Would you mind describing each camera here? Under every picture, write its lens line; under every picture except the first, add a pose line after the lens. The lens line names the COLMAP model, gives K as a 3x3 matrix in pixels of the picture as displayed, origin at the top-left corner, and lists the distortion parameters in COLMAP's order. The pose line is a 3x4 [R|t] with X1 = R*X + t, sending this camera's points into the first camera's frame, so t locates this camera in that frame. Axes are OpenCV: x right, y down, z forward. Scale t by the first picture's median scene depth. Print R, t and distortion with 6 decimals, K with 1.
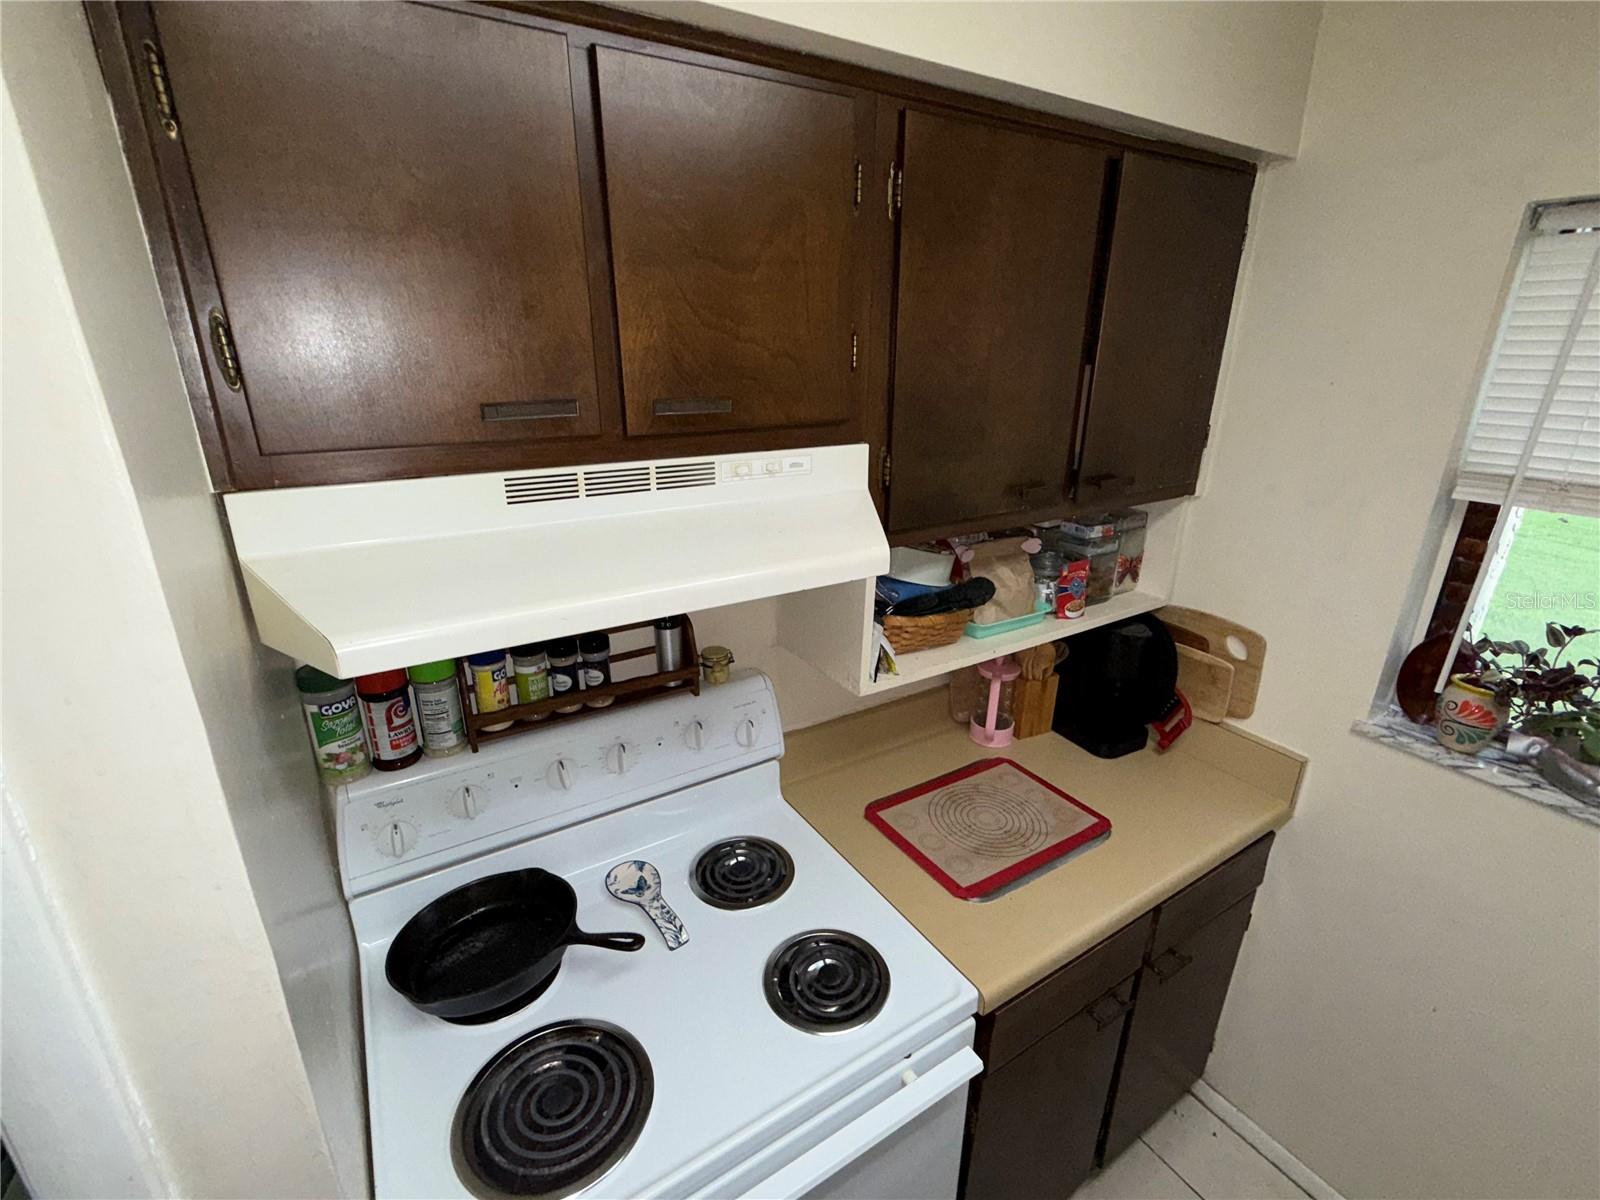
lens RADIAL K [[714.3, 0, 792.3], [0, 714.3, 604.9], [0, 0, 1]] dist [0.000158, -0.001333]
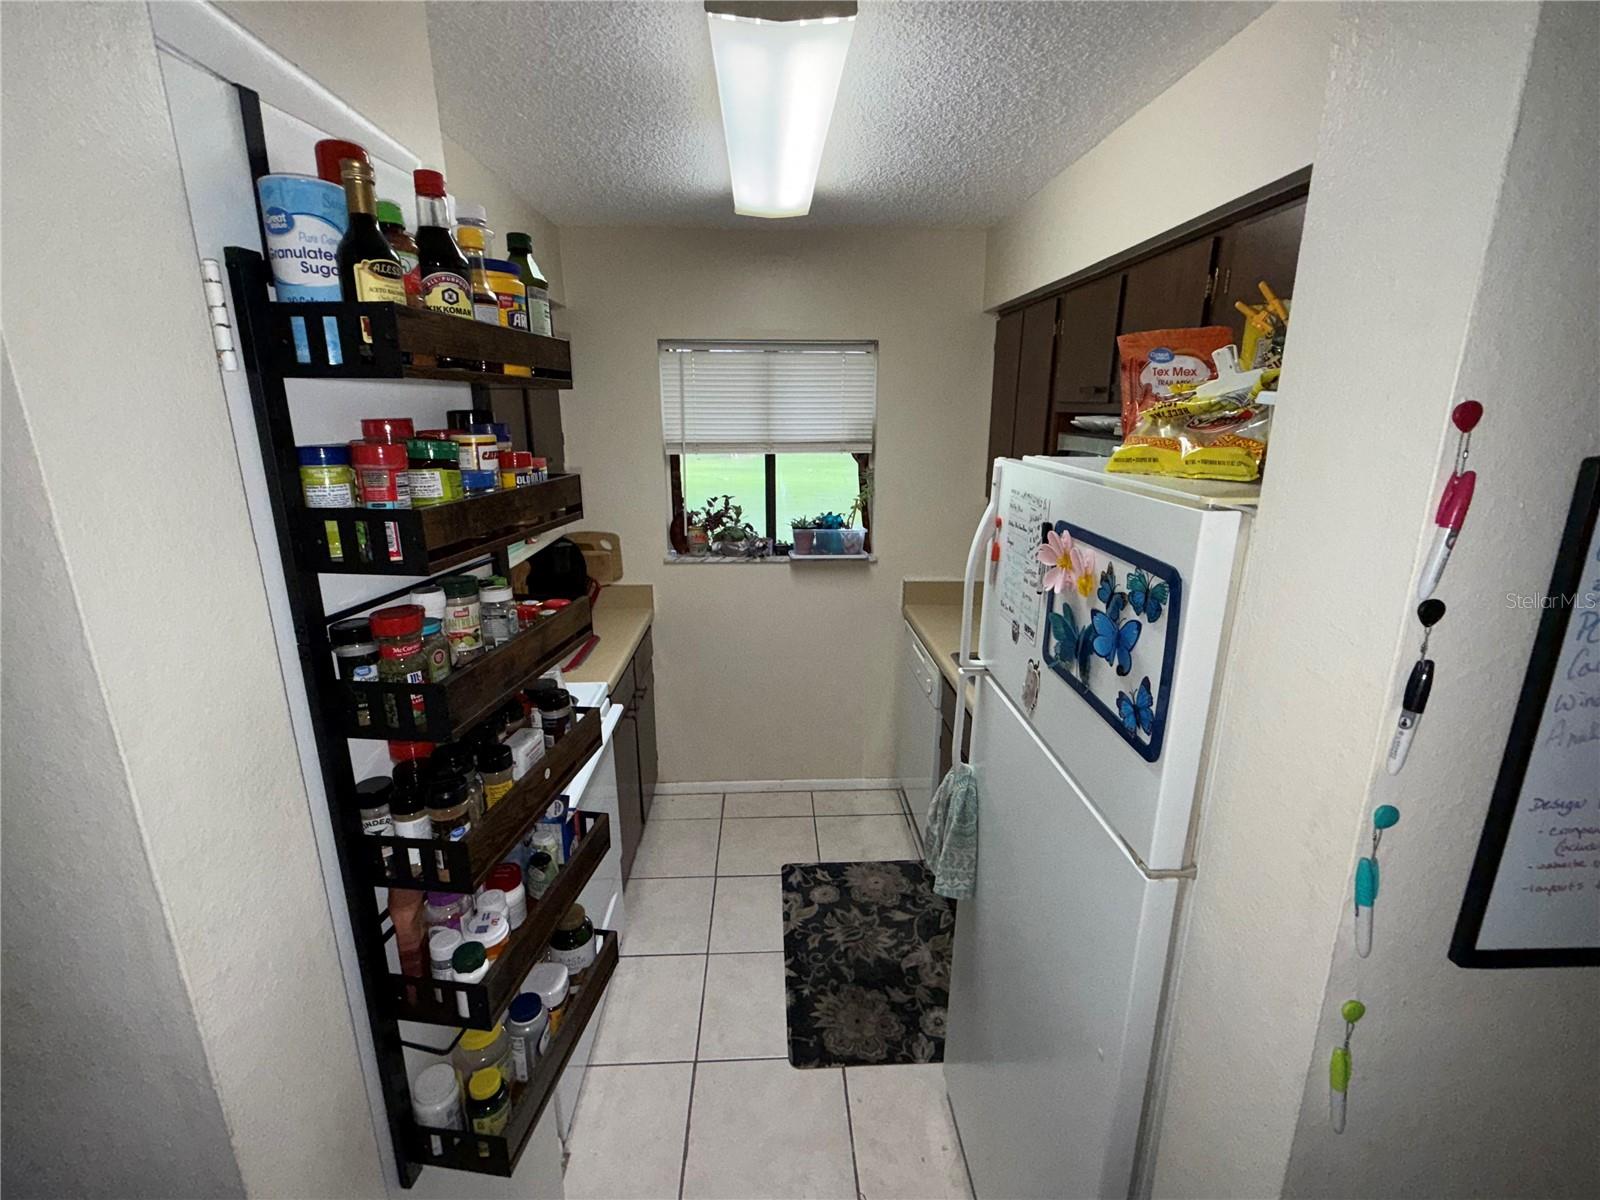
lens RADIAL K [[714.3, 0, 796.5], [0, 714.3, 600.9], [0, 0, 1]] dist [0.000158, -0.001333]
pose [[0.496769, -0.232632, 0.836124, -0.959286], [0.298949, 0.950314, 0.086787, 0.235229], [-0.814770, 0.206845, 0.541632, -0.546166]]
